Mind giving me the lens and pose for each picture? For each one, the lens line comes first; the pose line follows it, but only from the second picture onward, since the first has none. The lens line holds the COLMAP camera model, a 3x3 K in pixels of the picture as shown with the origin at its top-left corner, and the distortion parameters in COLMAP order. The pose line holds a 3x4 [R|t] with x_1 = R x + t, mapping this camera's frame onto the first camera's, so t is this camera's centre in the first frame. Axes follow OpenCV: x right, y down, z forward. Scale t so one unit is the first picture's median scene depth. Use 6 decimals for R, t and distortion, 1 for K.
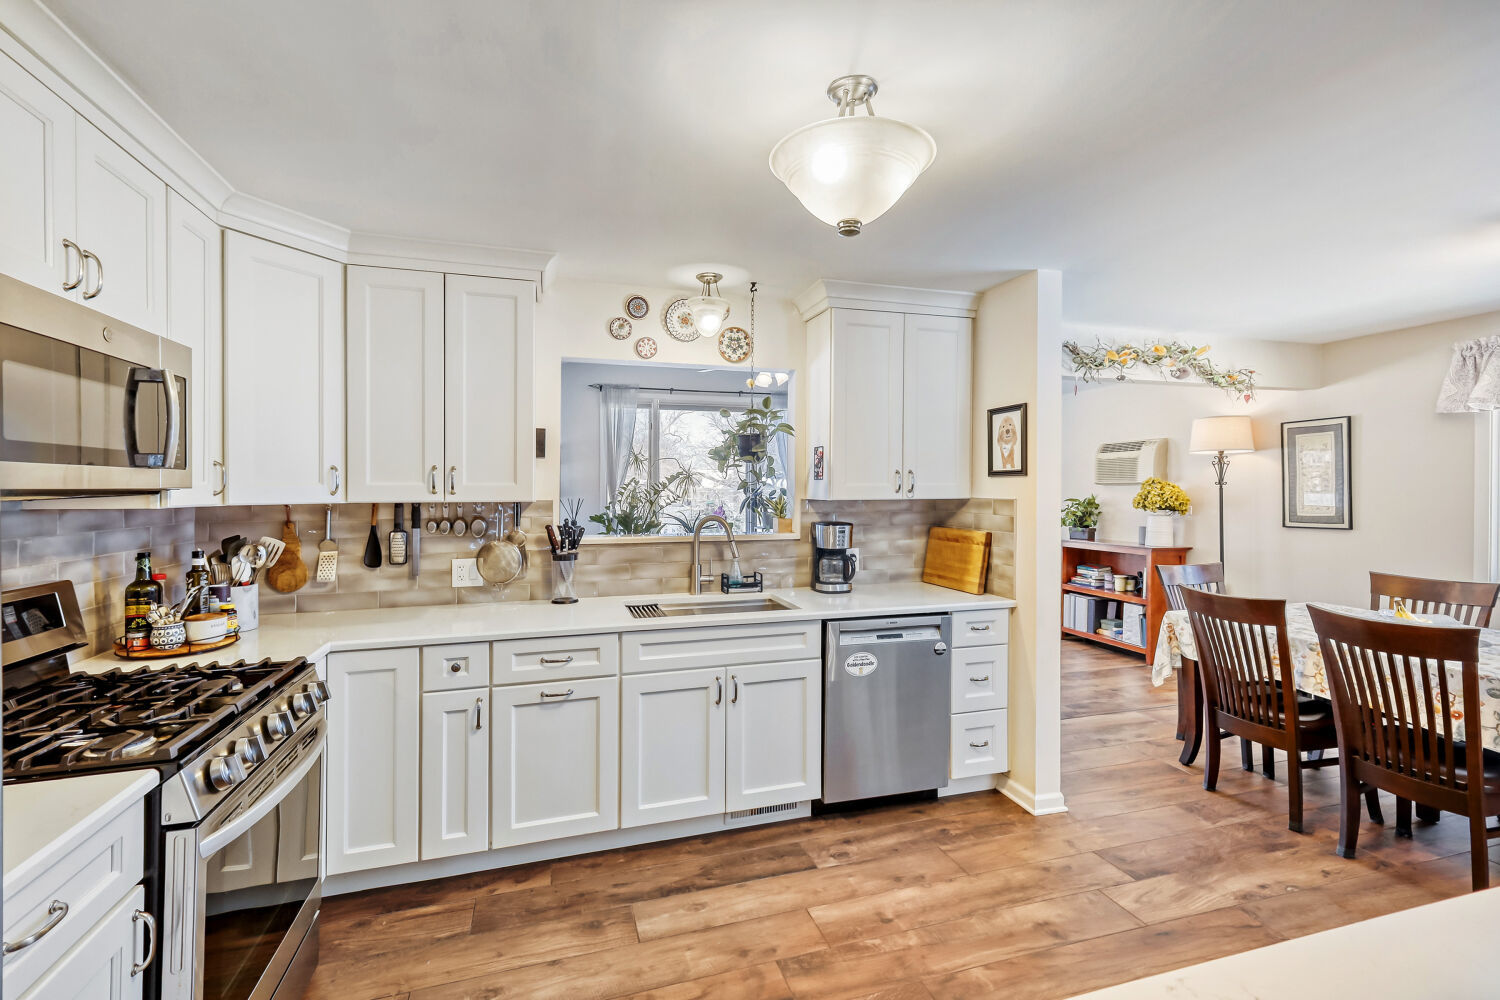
lens RADIAL K [[653.8, 0, 739.2], [0, 653.8, 486.7], [0, 0, 1]] dist [0.011654, 0.000659]
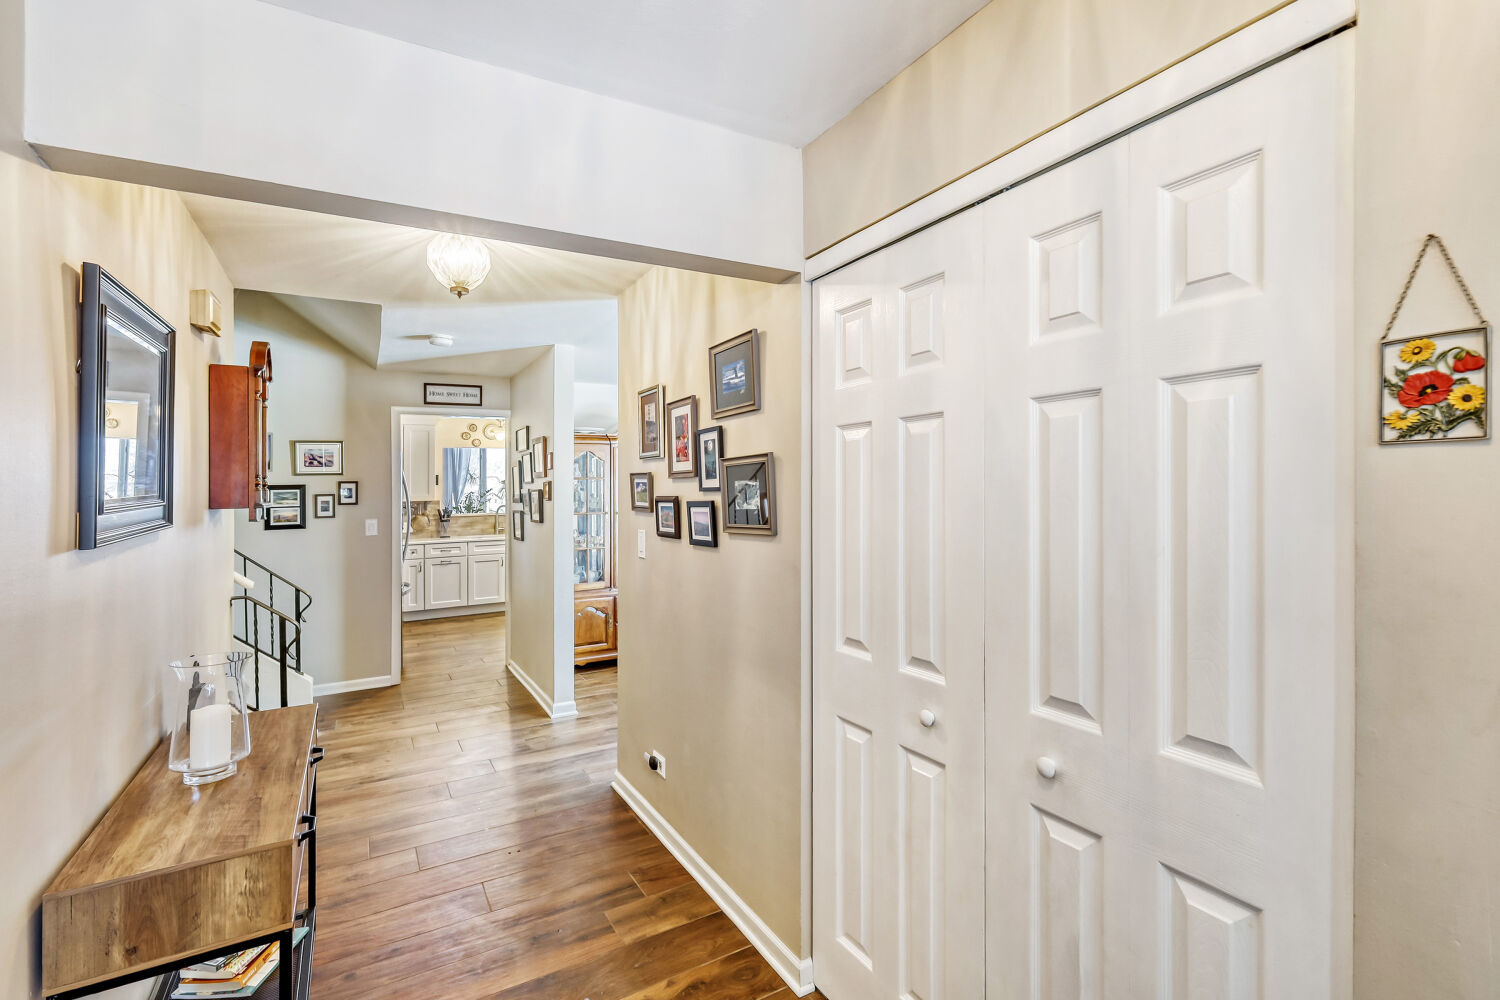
lens RADIAL K [[653.8, 0, 750.5], [0, 653.8, 488.2], [0, 0, 1]] dist [0.011654, 0.000659]
pose [[0.968932, -0.006169, 0.247251, 0.335338], [0.006063, 0.999981, 0.001190, -0.029440], [-0.247253, 0.000346, 0.968951, -2.237883]]
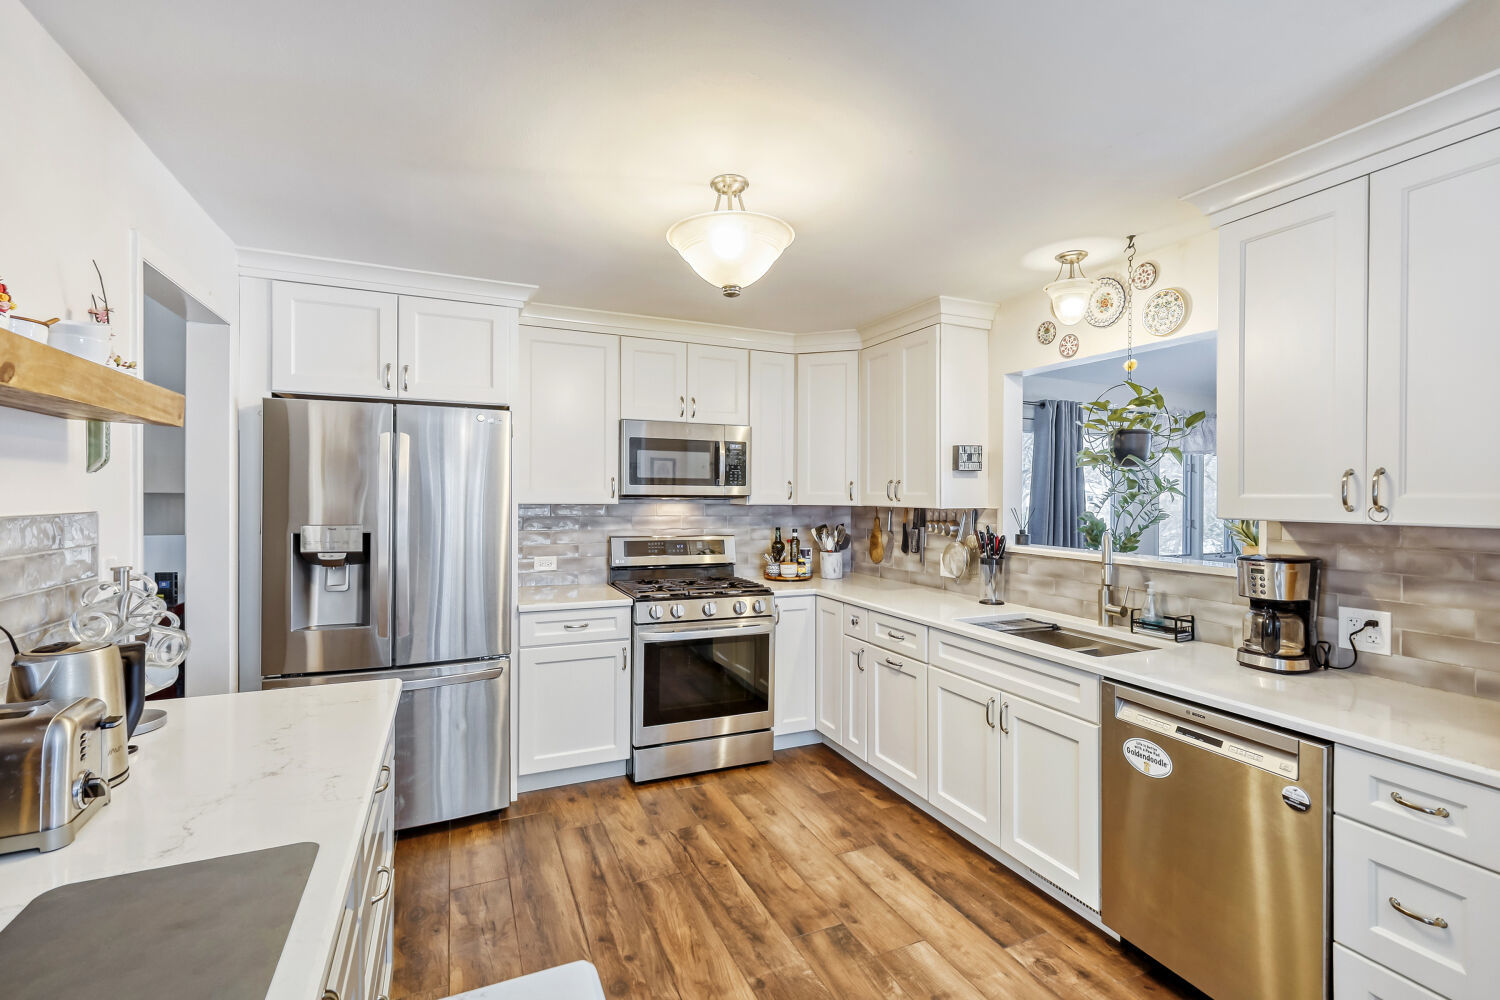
lens RADIAL K [[653.8, 0, 749.6], [0, 653.8, 491.8], [0, 0, 1]] dist [0.011654, 0.000659]
pose [[0.146396, -0.001120, -0.989225, 0.834872], [-0.008843, 0.999958, -0.002440, -0.001685], [0.989187, 0.009105, 0.146380, 0.500892]]
